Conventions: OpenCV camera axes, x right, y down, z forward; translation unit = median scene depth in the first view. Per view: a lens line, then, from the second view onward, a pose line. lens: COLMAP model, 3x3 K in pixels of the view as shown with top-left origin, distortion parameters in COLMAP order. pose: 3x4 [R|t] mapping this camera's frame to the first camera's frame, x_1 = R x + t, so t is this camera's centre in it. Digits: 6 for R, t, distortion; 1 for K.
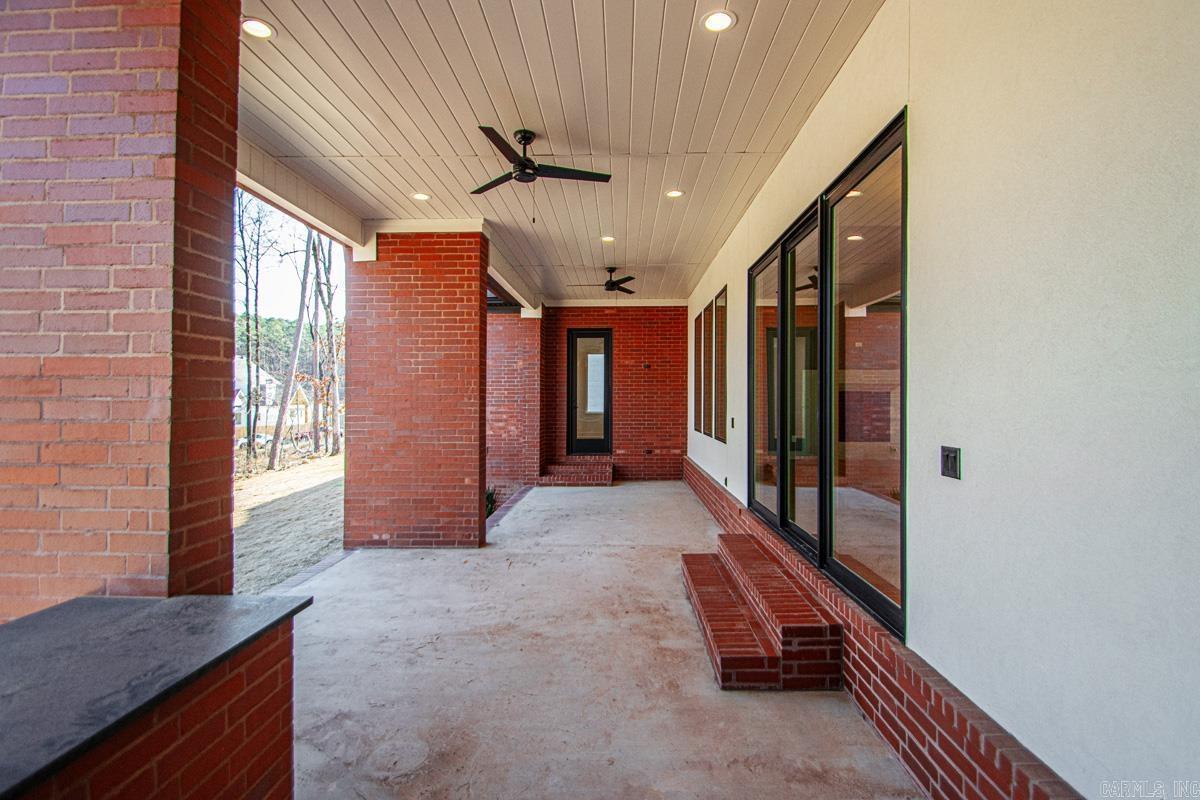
lens RADIAL K [[570.6, 0, 607.6], [0, 570.6, 406.3], [0, 0, 1]] dist [0.025078, -0.015836]
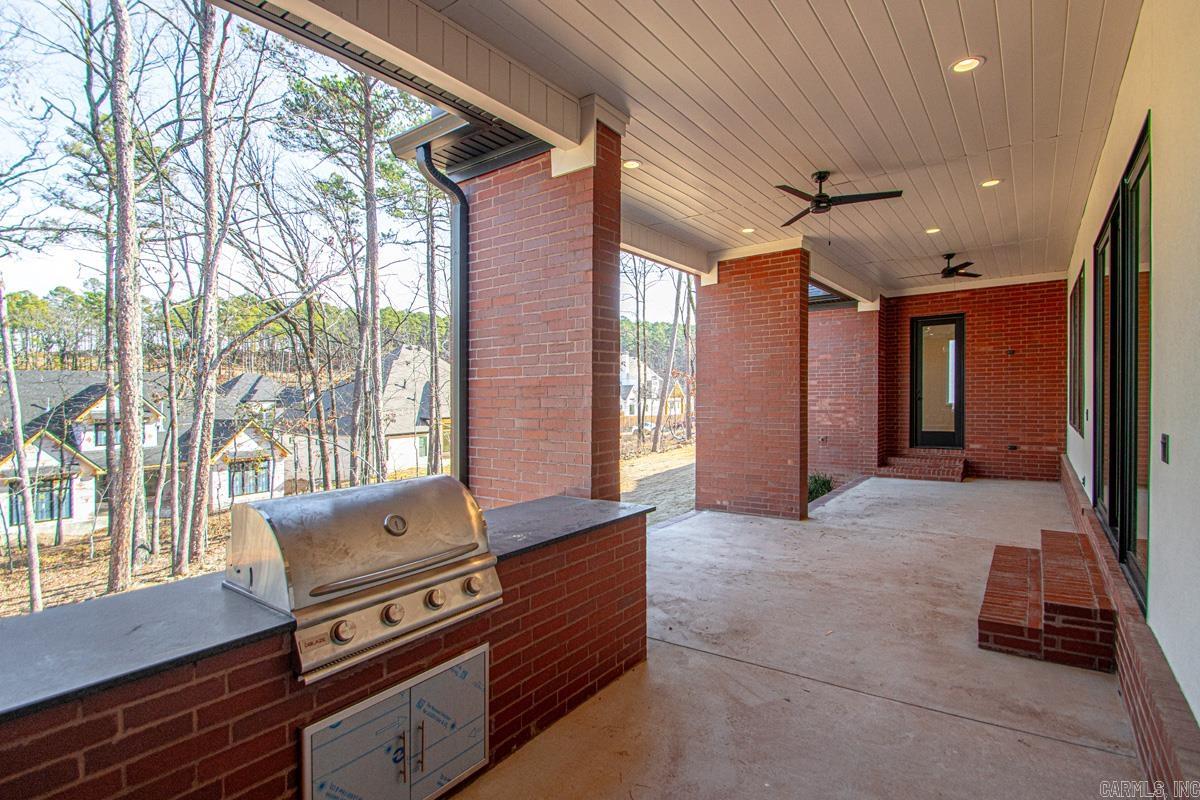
lens RADIAL K [[570.6, 0, 603.8], [0, 570.6, 401.6], [0, 0, 1]] dist [0.025078, -0.015836]
pose [[0.813205, -0.003307, -0.581967, 0.159336], [0.006995, 0.999967, 0.004091, -0.001994], [0.581935, -0.007397, 0.813202, -0.218120]]
